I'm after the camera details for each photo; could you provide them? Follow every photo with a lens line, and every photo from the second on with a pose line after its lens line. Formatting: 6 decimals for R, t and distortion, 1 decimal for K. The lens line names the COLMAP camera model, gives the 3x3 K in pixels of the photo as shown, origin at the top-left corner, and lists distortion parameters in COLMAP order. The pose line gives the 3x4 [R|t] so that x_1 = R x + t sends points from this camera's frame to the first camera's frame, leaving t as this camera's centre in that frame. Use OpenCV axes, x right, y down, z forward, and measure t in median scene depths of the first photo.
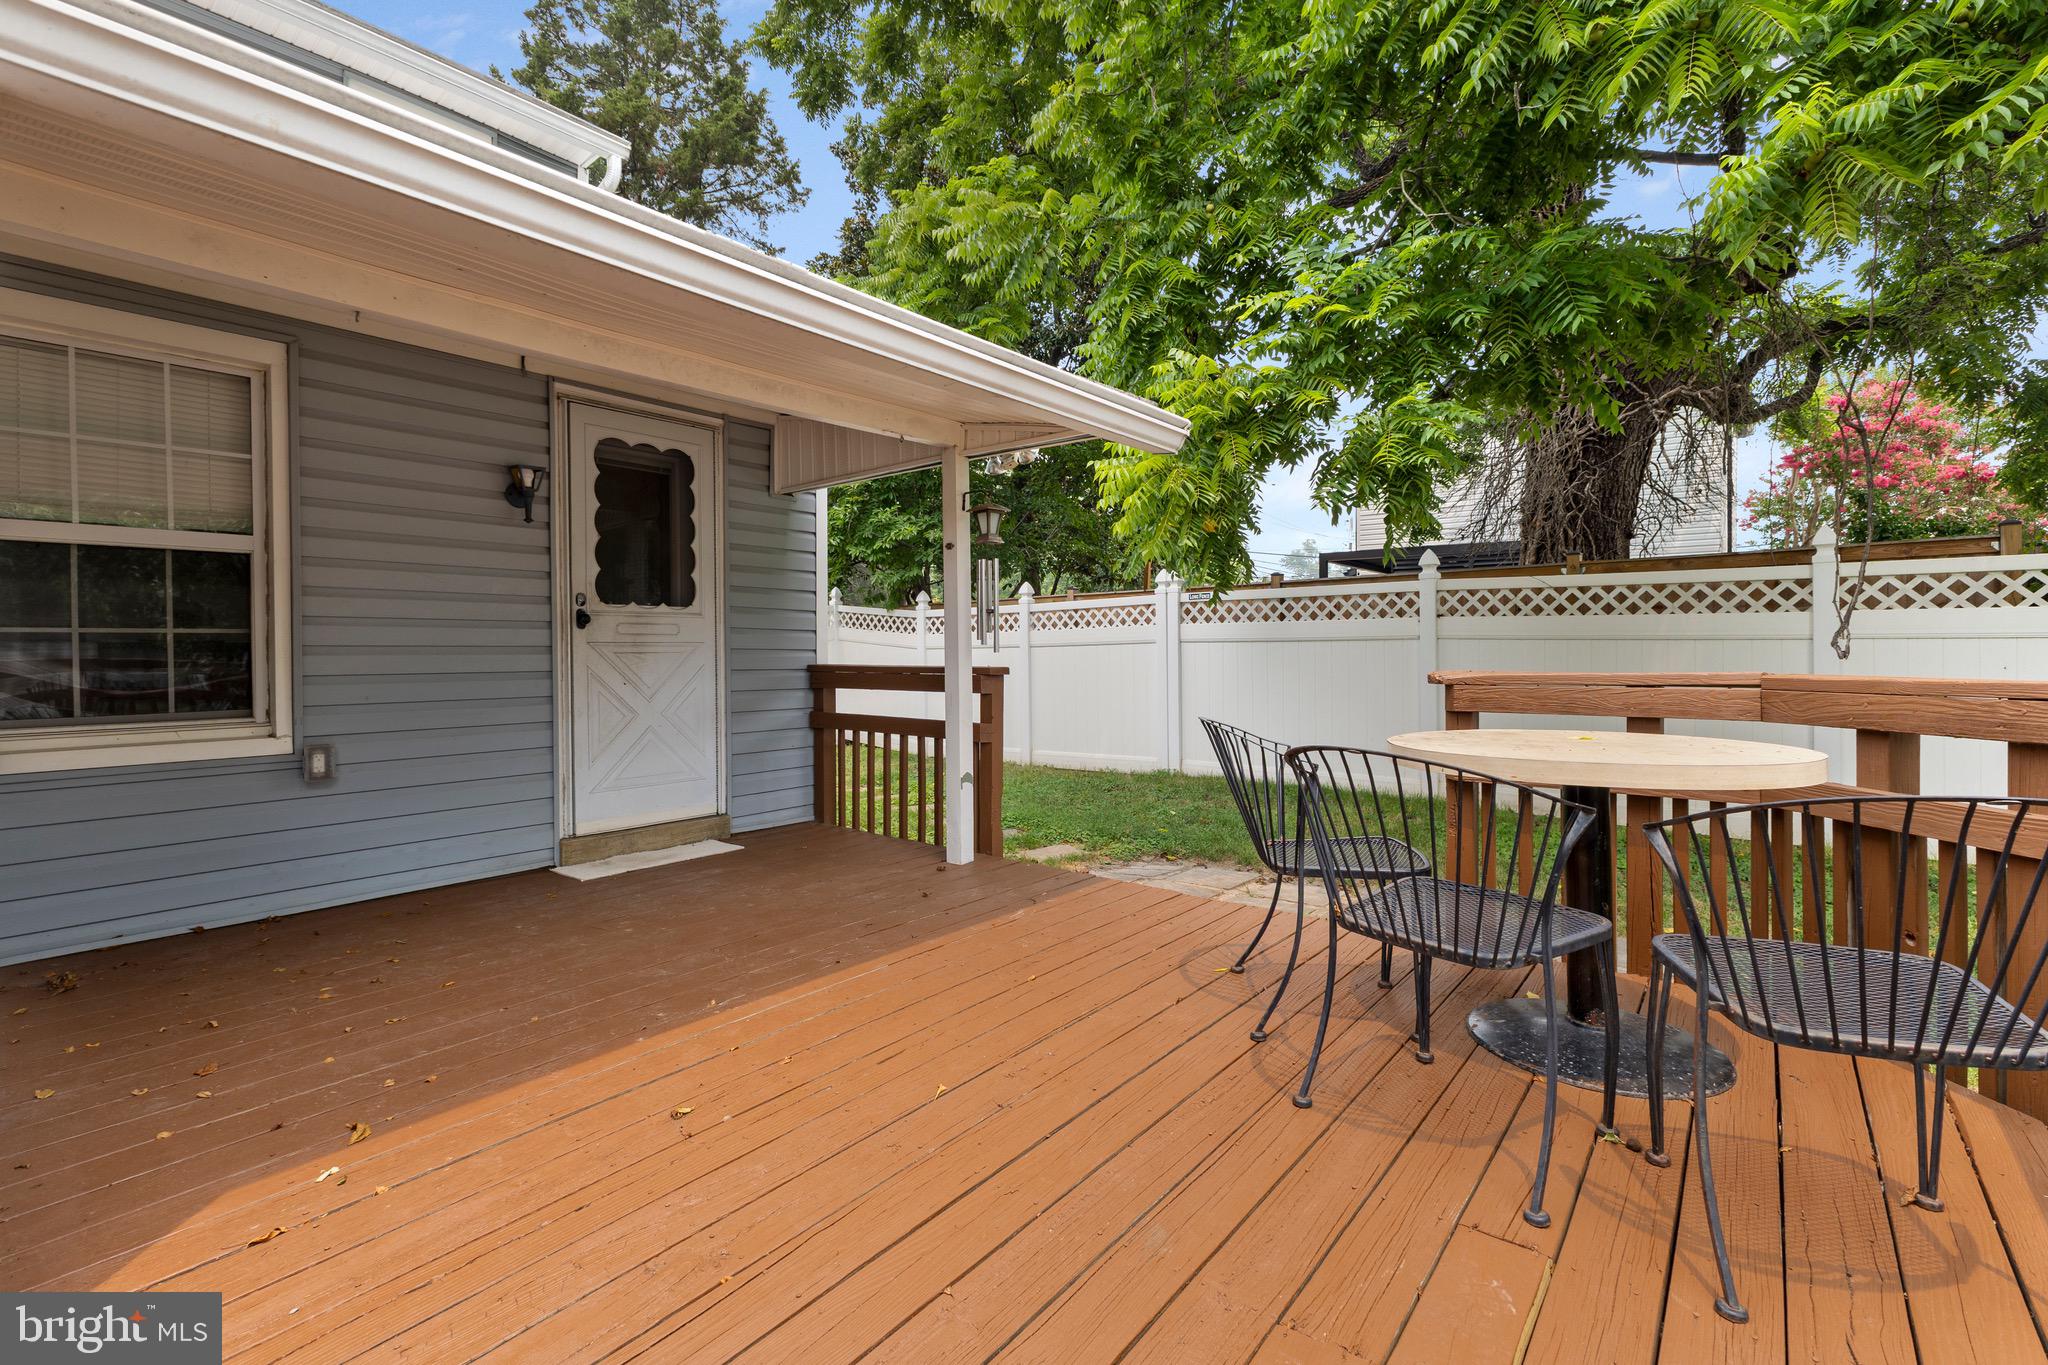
lens RADIAL K [[891.1, 0, 1022.7], [0, 891.1, 670.3], [0, 0, 1]] dist [0.010165, 0.000279]
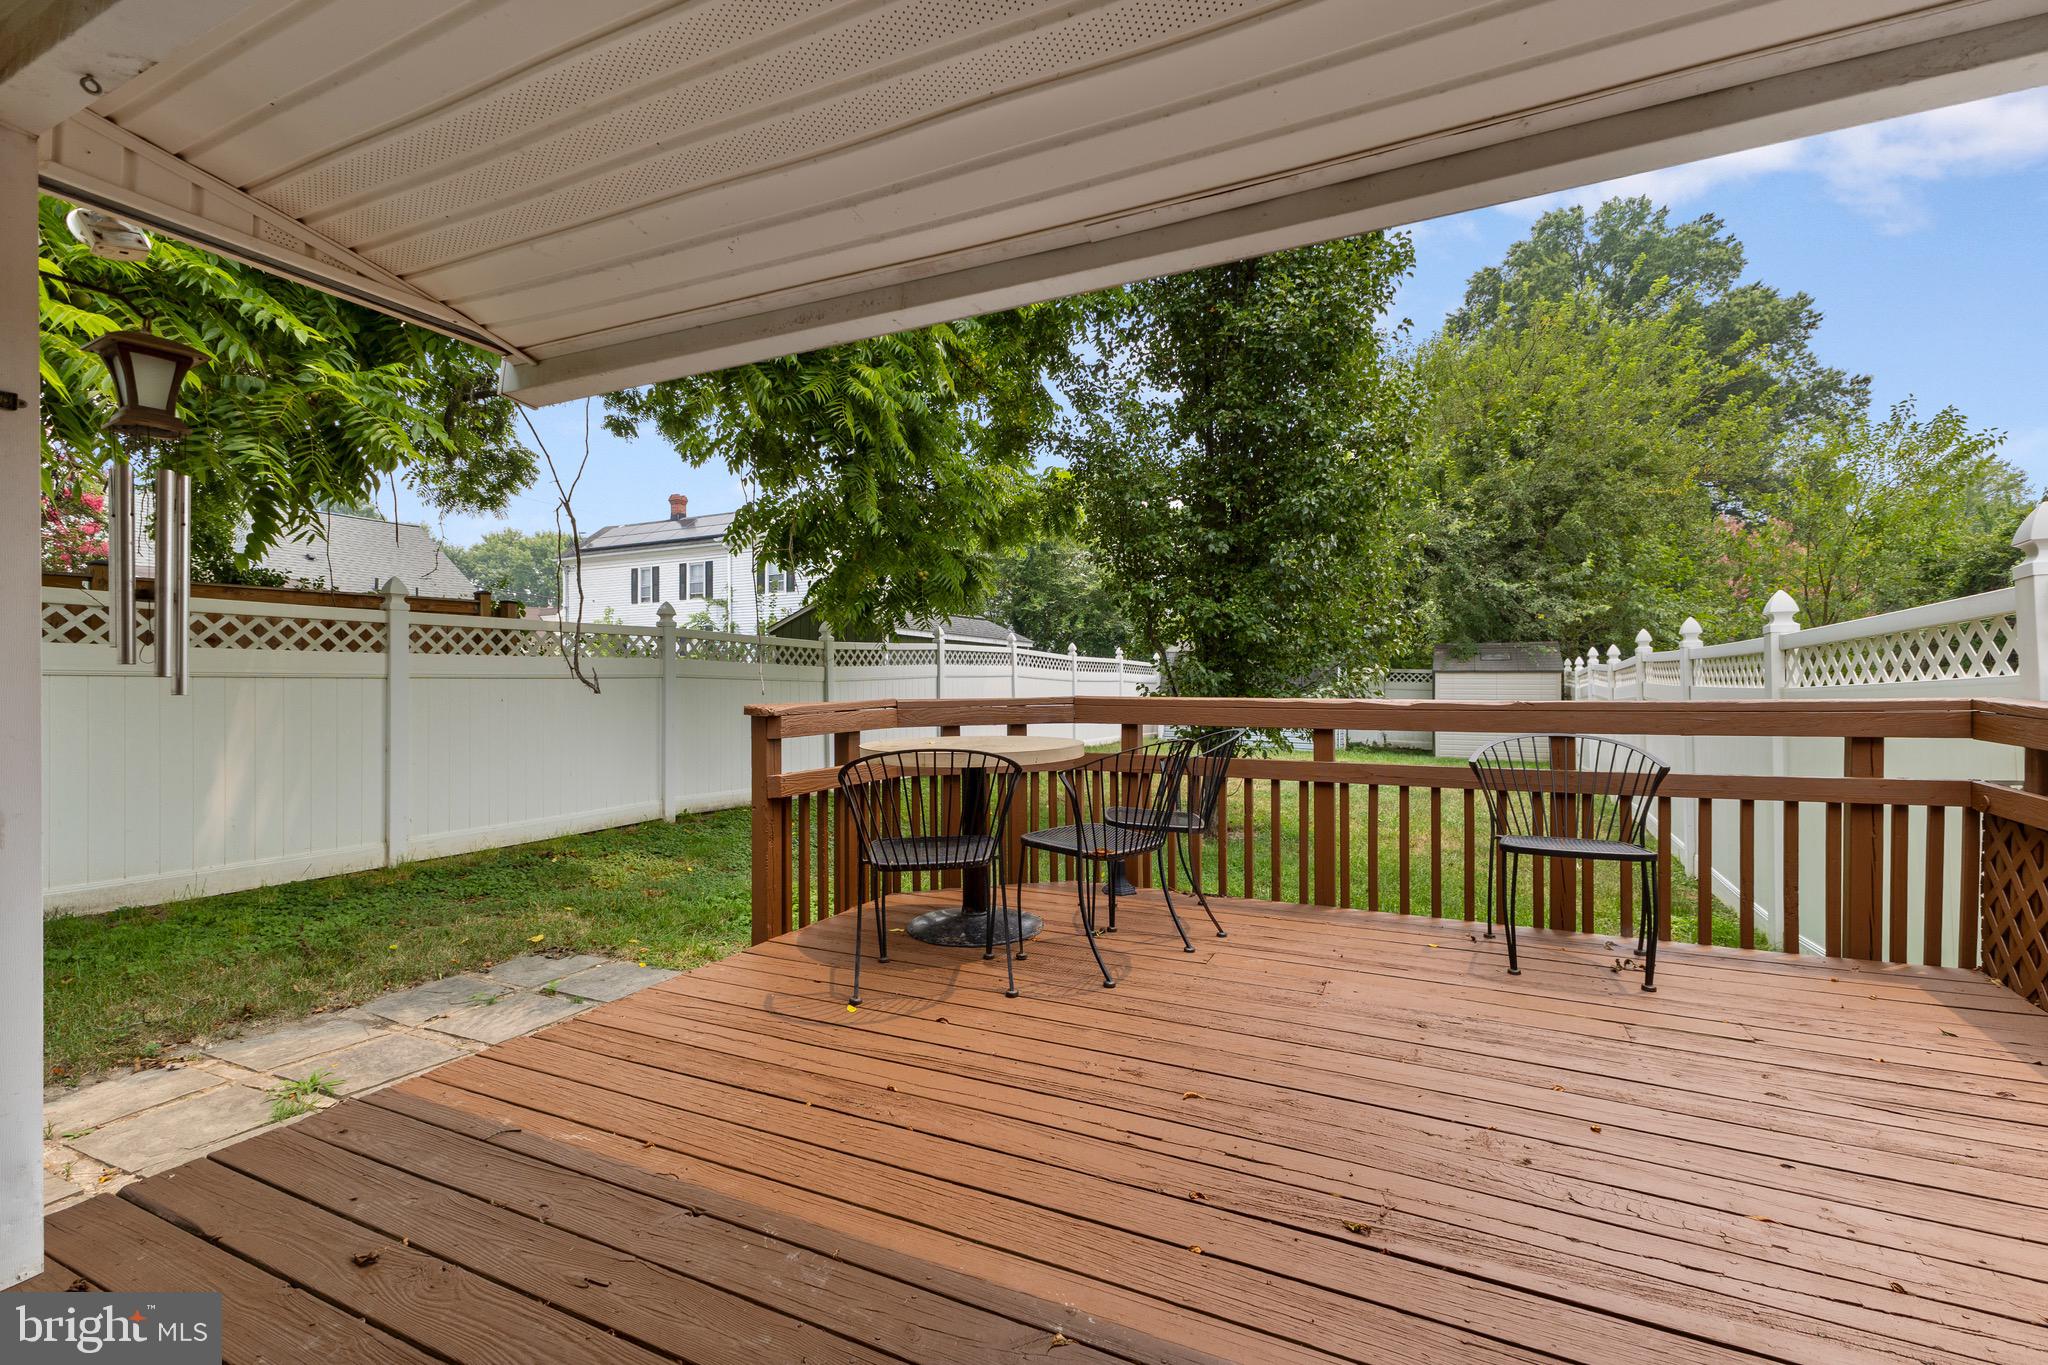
lens RADIAL K [[891.1, 0, 1022.7], [0, 891.1, 670.3], [0, 0, 1]] dist [0.010165, 0.000279]
pose [[-0.244508, 0.007641, 0.969617, -0.389406], [0.024812, 0.999691, -0.001621, -0.022389], [-0.969330, 0.023661, -0.244622, 0.505854]]
